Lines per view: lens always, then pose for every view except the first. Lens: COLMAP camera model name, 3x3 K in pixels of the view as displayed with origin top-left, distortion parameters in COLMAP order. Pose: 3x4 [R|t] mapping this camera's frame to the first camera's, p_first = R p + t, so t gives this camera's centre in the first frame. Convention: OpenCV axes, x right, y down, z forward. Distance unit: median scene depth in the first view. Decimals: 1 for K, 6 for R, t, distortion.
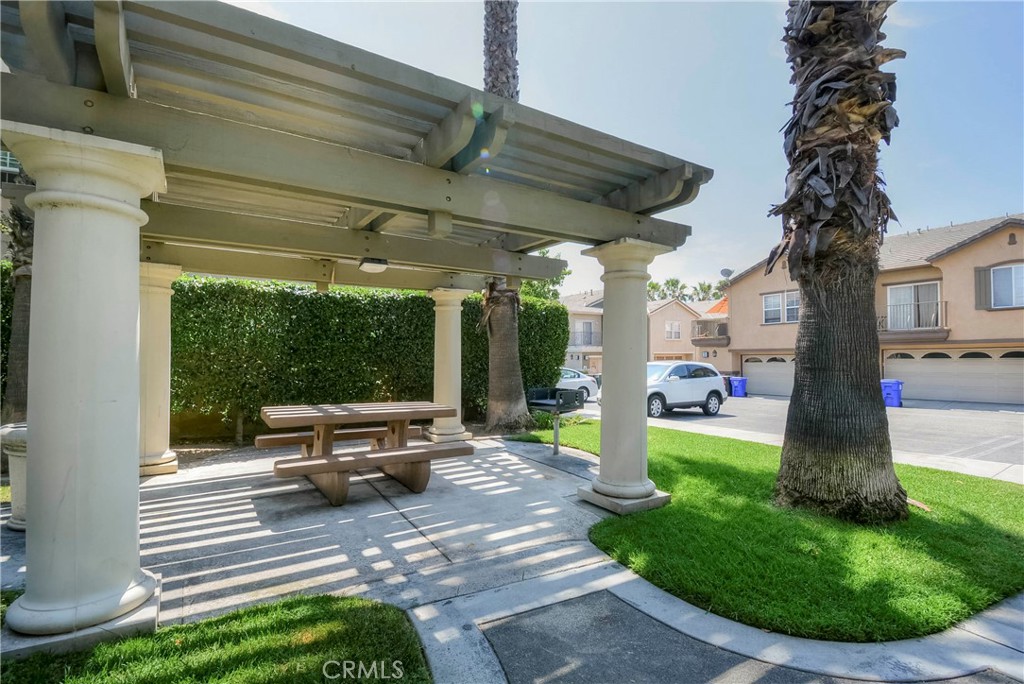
lens RADIAL K [[477.7, 0, 505.3], [0, 477.7, 342.7], [0, 0, 1]] dist [0.005828, -0.003355]
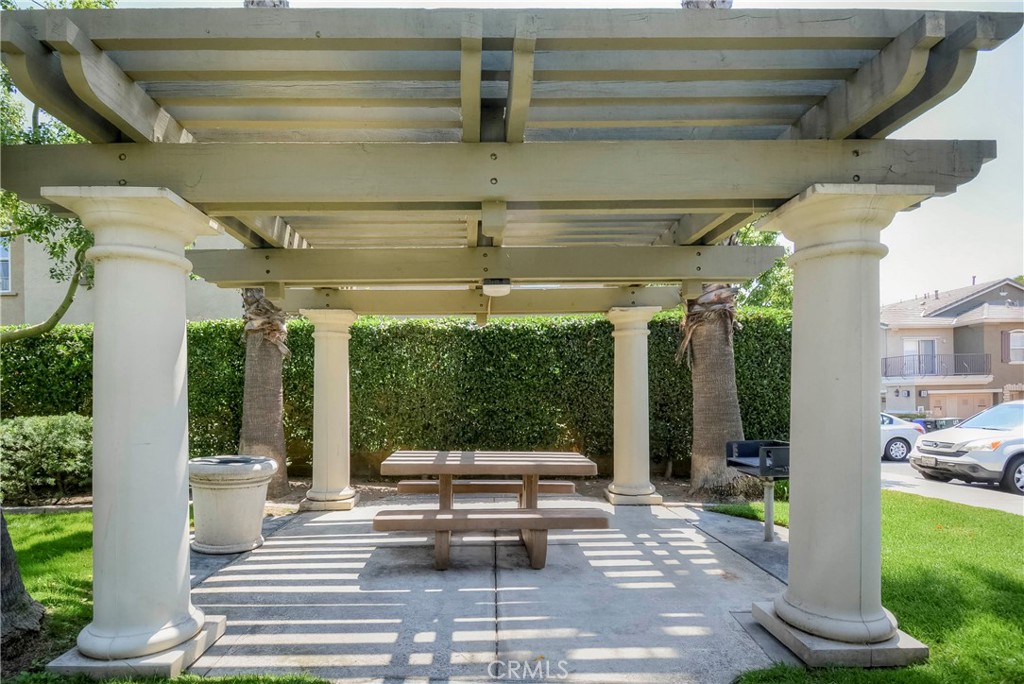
lens RADIAL K [[542.9, 0, 462.9], [0, 542.9, 390.9], [0, 0, 1]] dist [0.018585, -0.015874]
pose [[0.854936, -0.014627, -0.518527, 0.194607], [0.025545, 0.999577, 0.013921, 0.005145], [0.518104, -0.025147, 0.854948, 0.187235]]
